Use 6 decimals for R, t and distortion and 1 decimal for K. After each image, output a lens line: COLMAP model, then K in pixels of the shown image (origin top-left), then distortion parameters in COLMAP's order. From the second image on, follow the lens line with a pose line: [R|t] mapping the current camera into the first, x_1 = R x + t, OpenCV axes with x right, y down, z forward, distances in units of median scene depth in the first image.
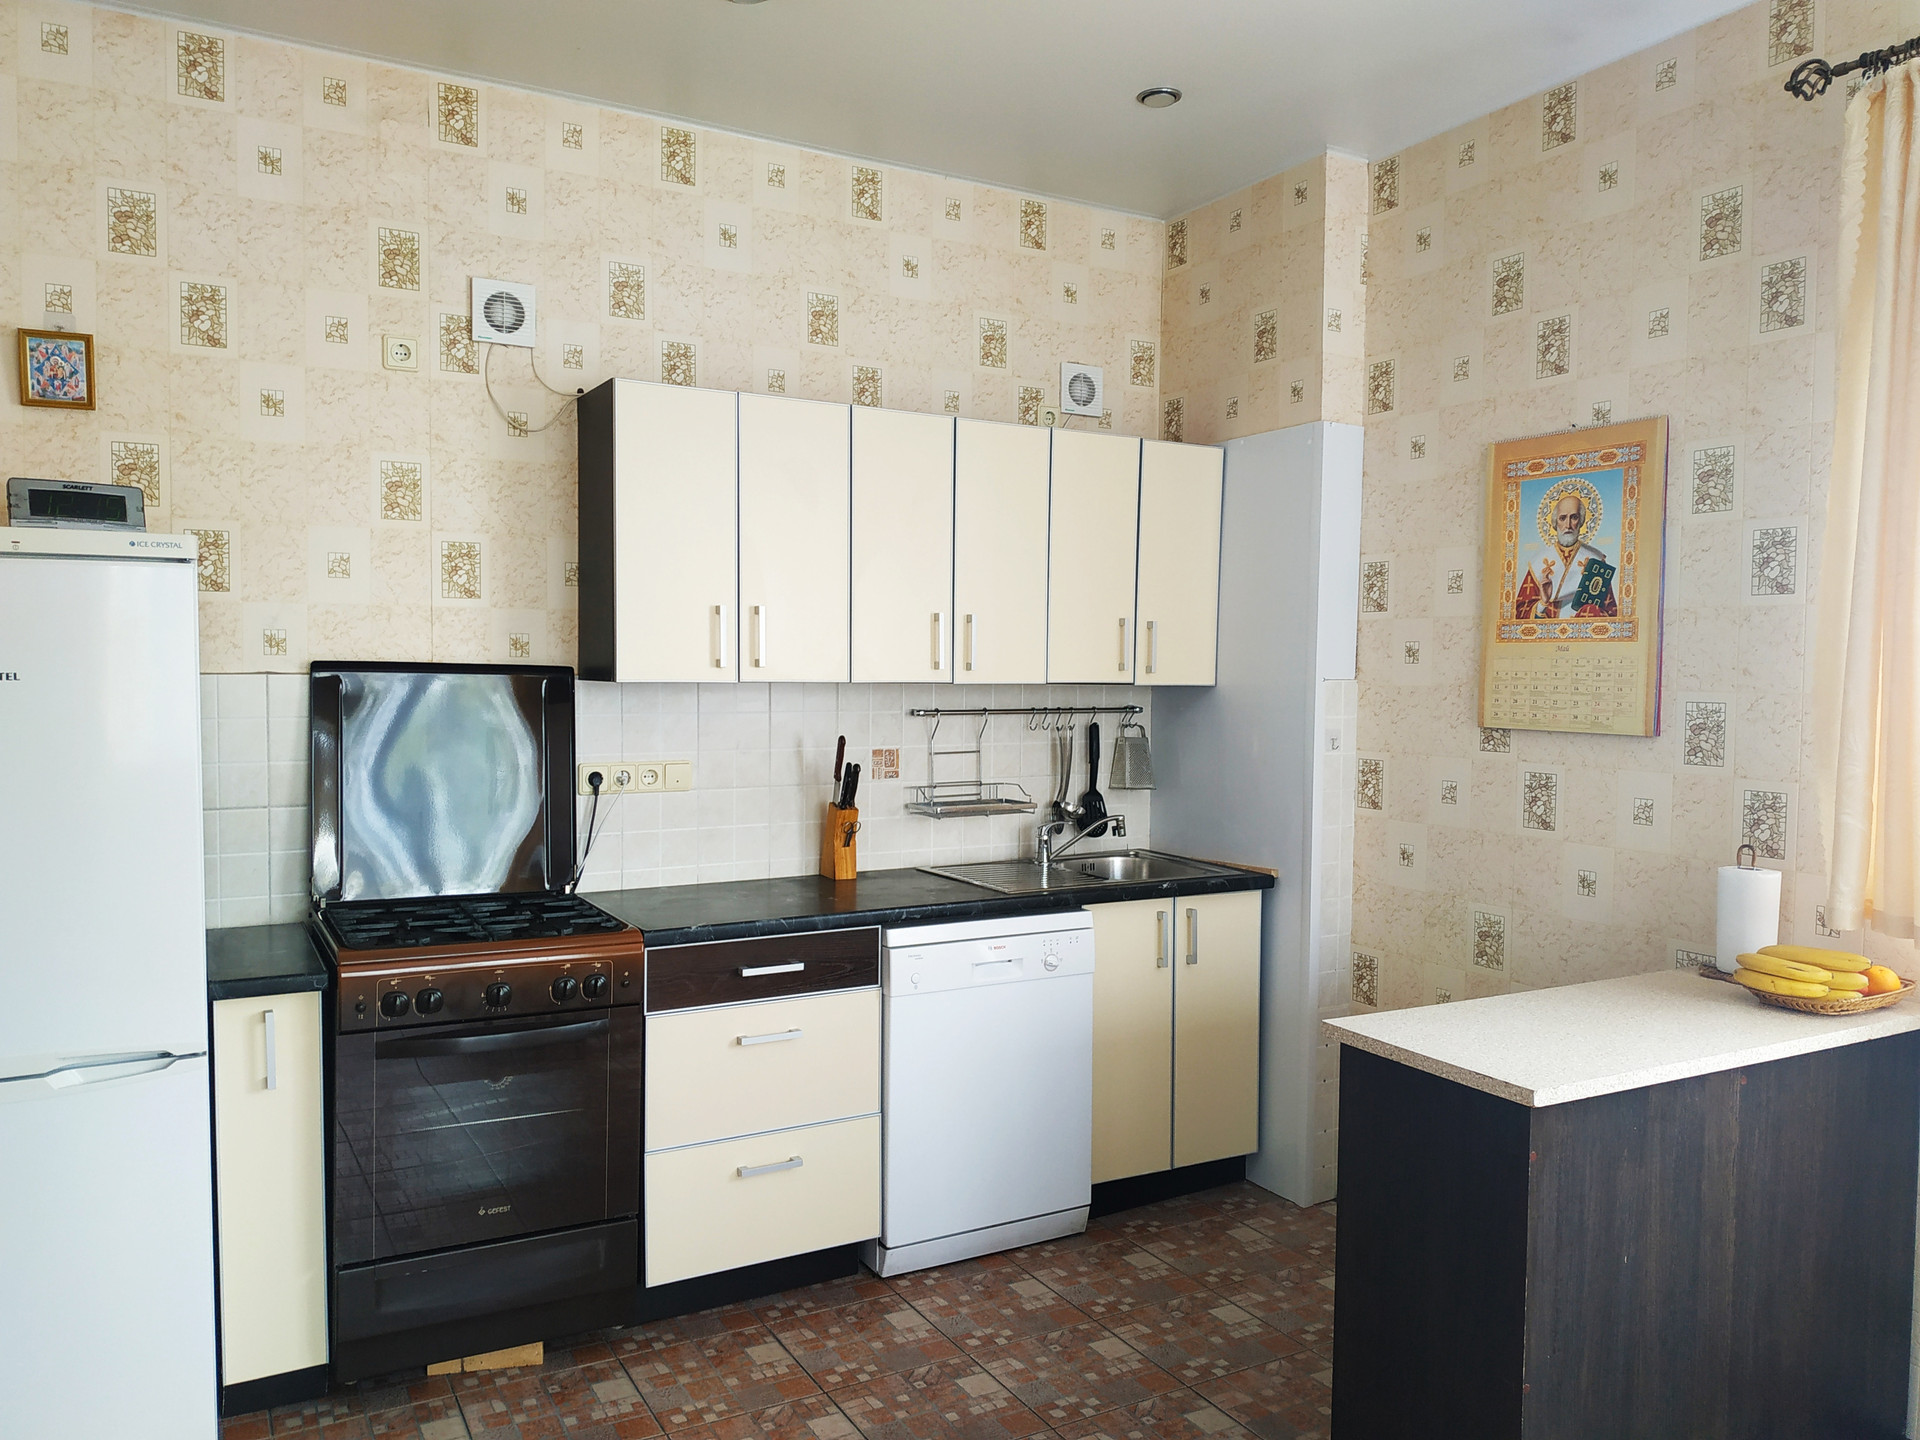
lens RADIAL K [[1403.4, 0, 969.1], [0, 1403.4, 728.5], [0, 0, 1]] dist [0.026559, -0.046514]
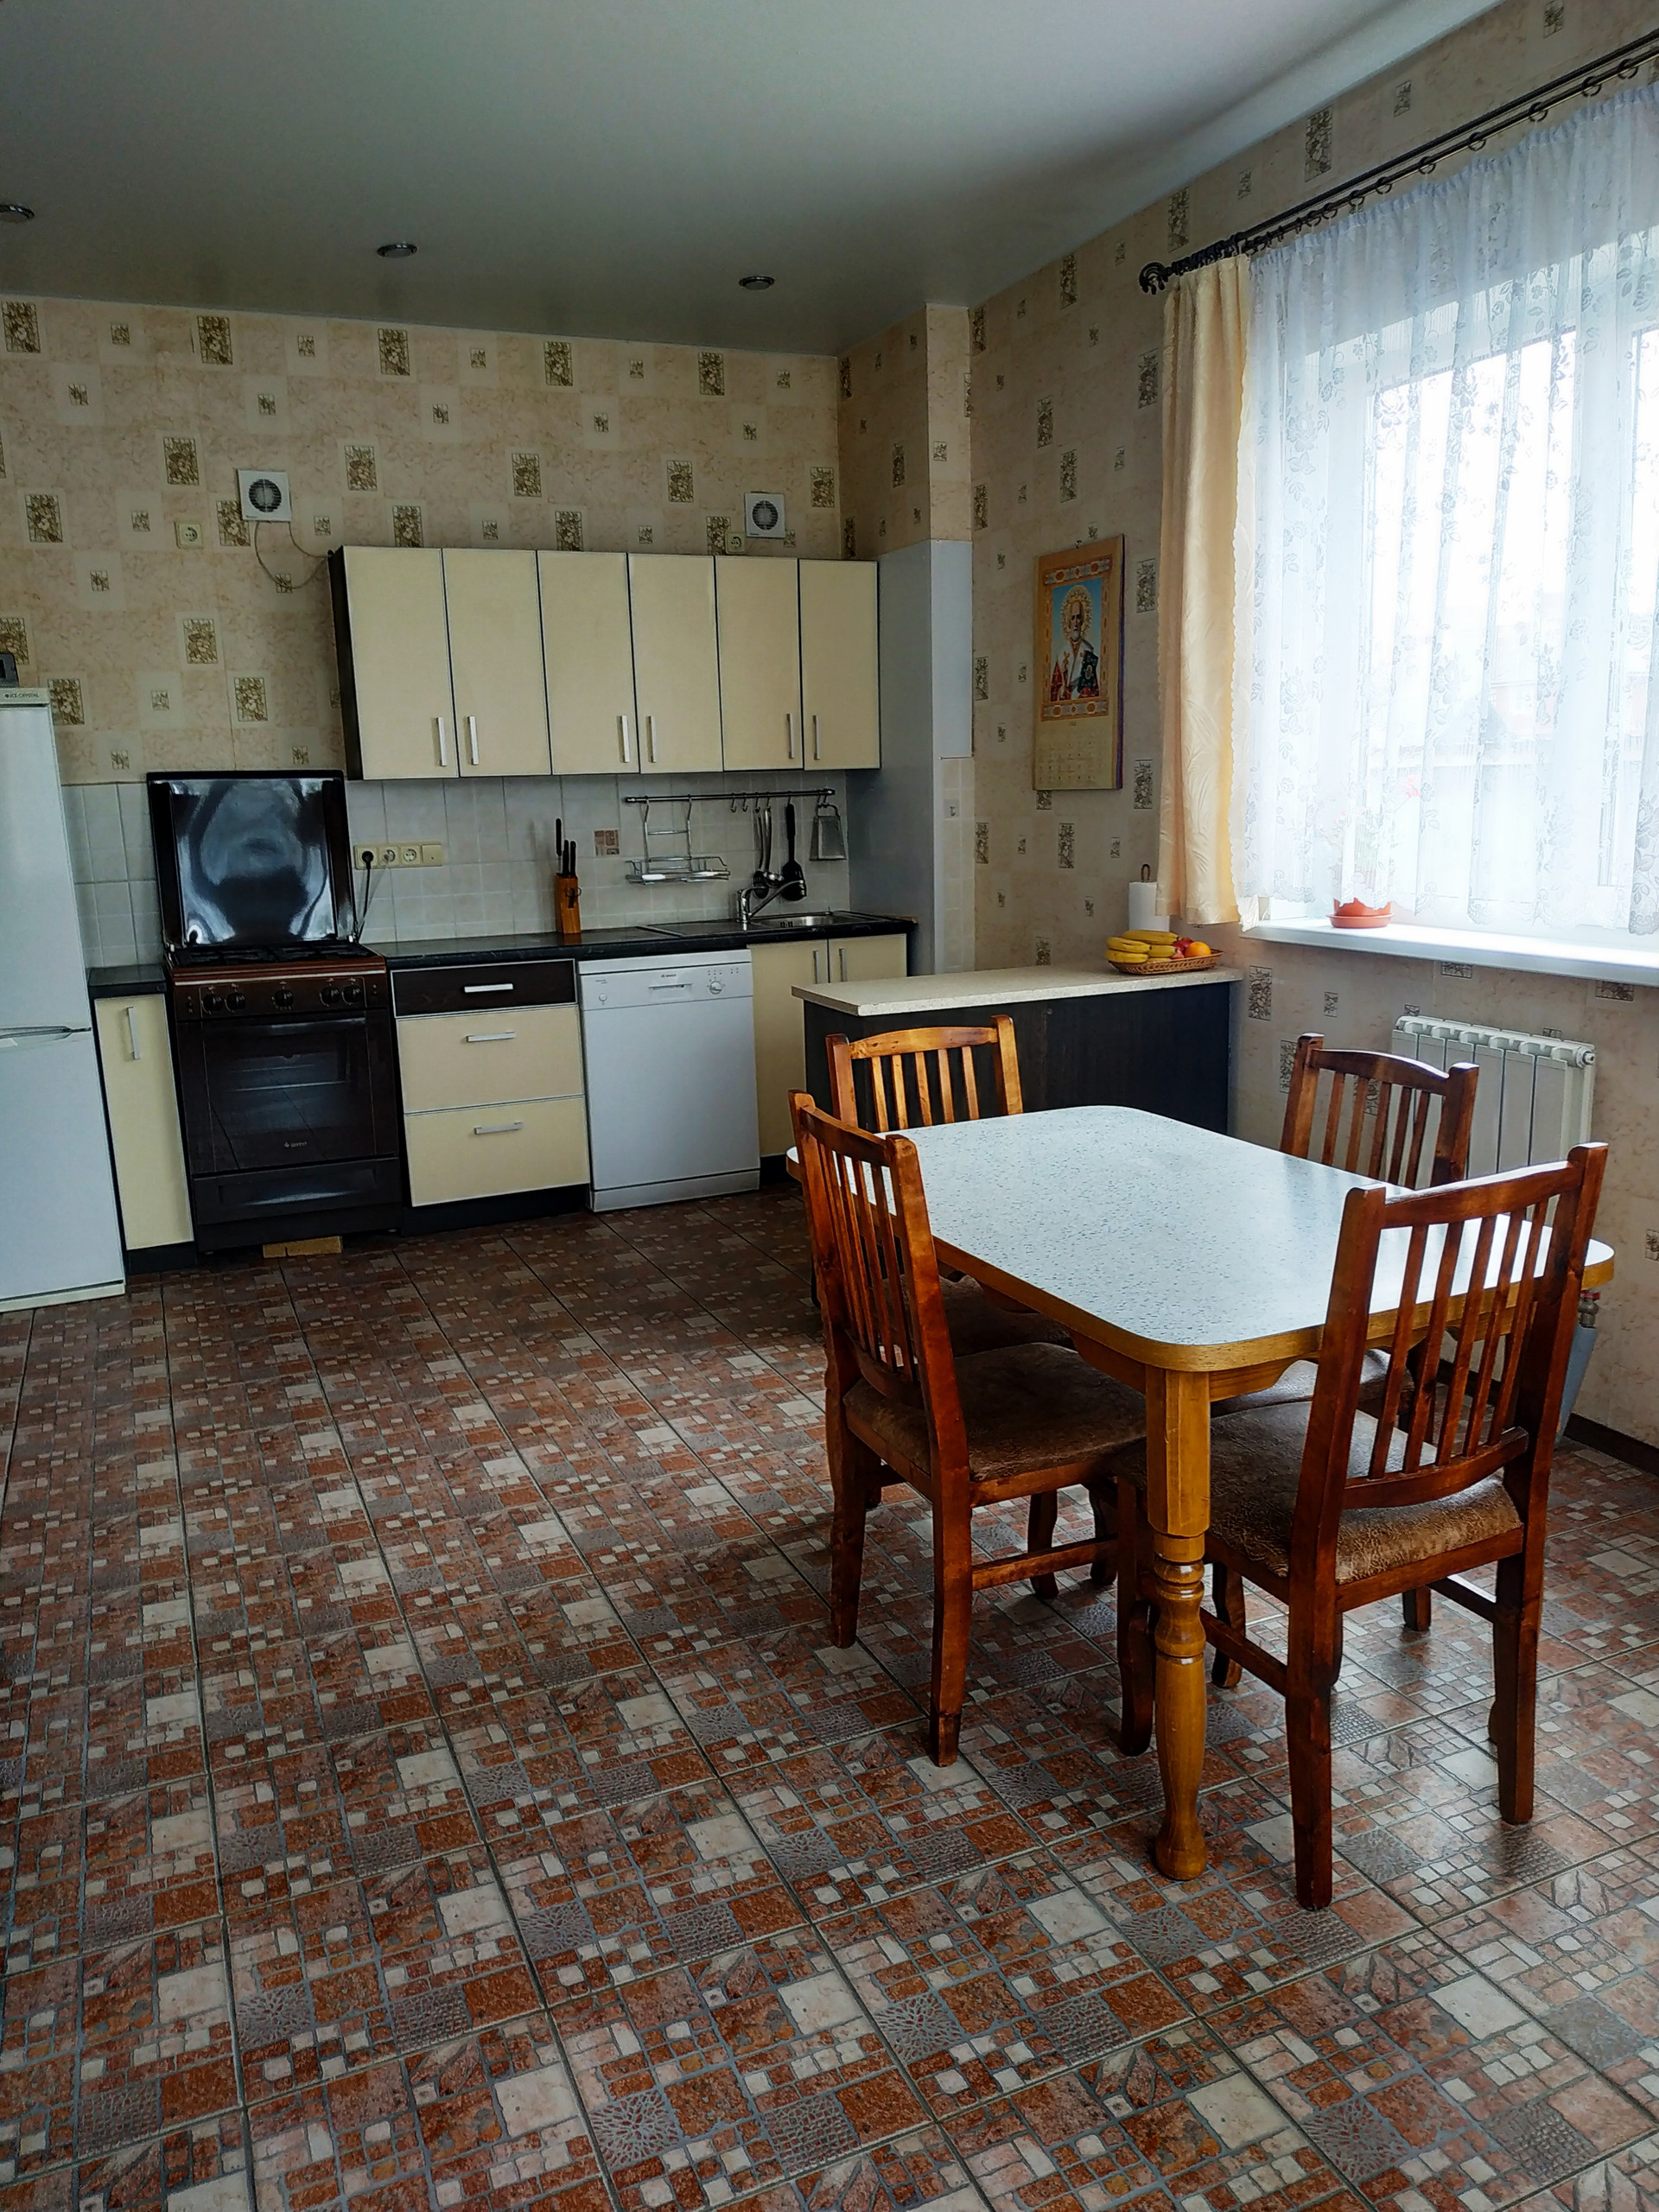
lens RADIAL K [[1616.9, 0, 831.2], [0, 1616.9, 1104.5], [0, 0, 1]] dist [0.026559, -0.046514]
pose [[0.994148, -0.019908, -0.106178, 0.338309], [0.035972, 0.987788, 0.151596, 0.052475], [0.101864, -0.154528, 0.982723, -0.508325]]
